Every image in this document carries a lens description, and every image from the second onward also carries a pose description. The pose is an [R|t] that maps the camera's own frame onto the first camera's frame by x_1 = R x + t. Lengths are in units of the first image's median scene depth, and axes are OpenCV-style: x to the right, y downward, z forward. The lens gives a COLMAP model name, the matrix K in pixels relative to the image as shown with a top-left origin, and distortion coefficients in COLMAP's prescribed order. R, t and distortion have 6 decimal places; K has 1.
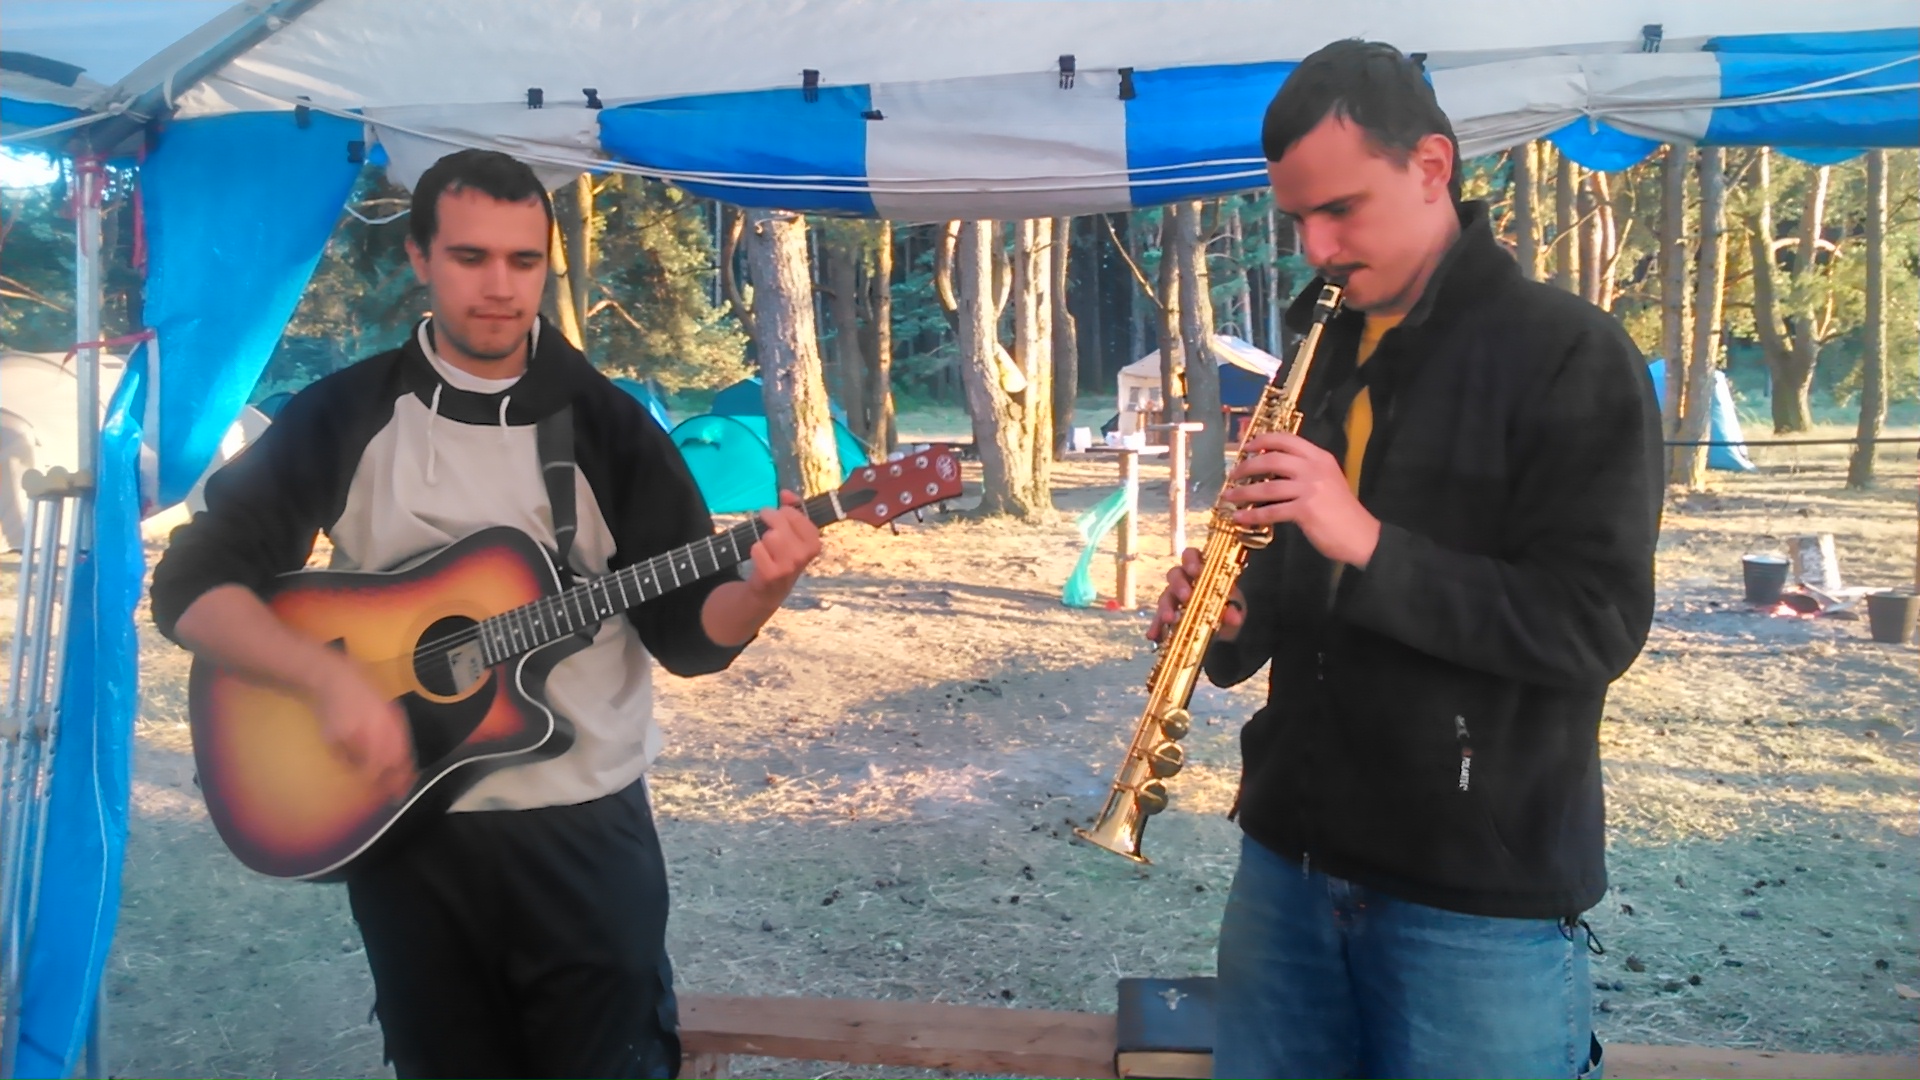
lens RADIAL K [[1509.4, 0, 937.1], [0, 1509.4, 541.1], [0, 0, 1]] dist [0.051571, -0.061100]
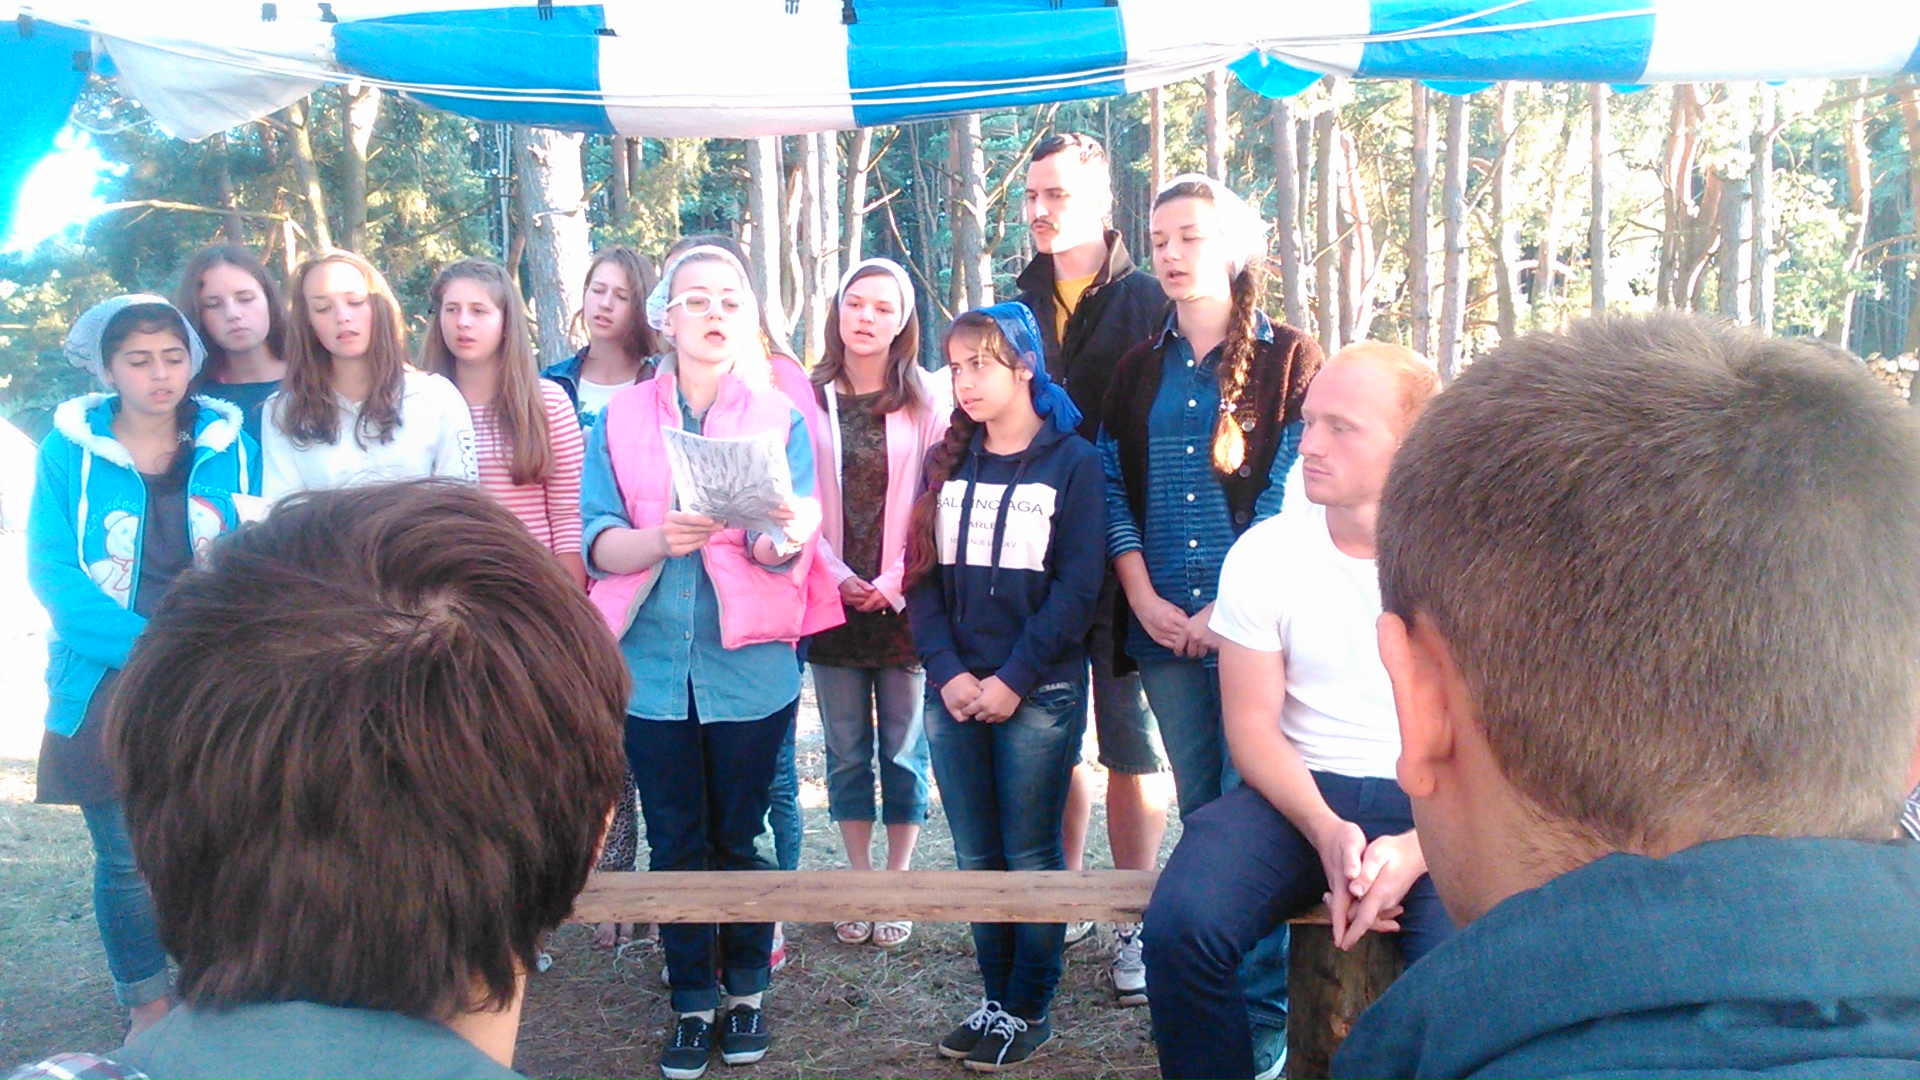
lens RADIAL K [[1509.4, 0, 937.1], [0, 1509.4, 541.1], [0, 0, 1]] dist [0.051571, -0.061100]
pose [[0.991842, -0.013398, 0.126764, 0.042368], [0.015892, 0.999699, -0.018683, 0.084921], [-0.126475, 0.020545, 0.991757, -0.055186]]
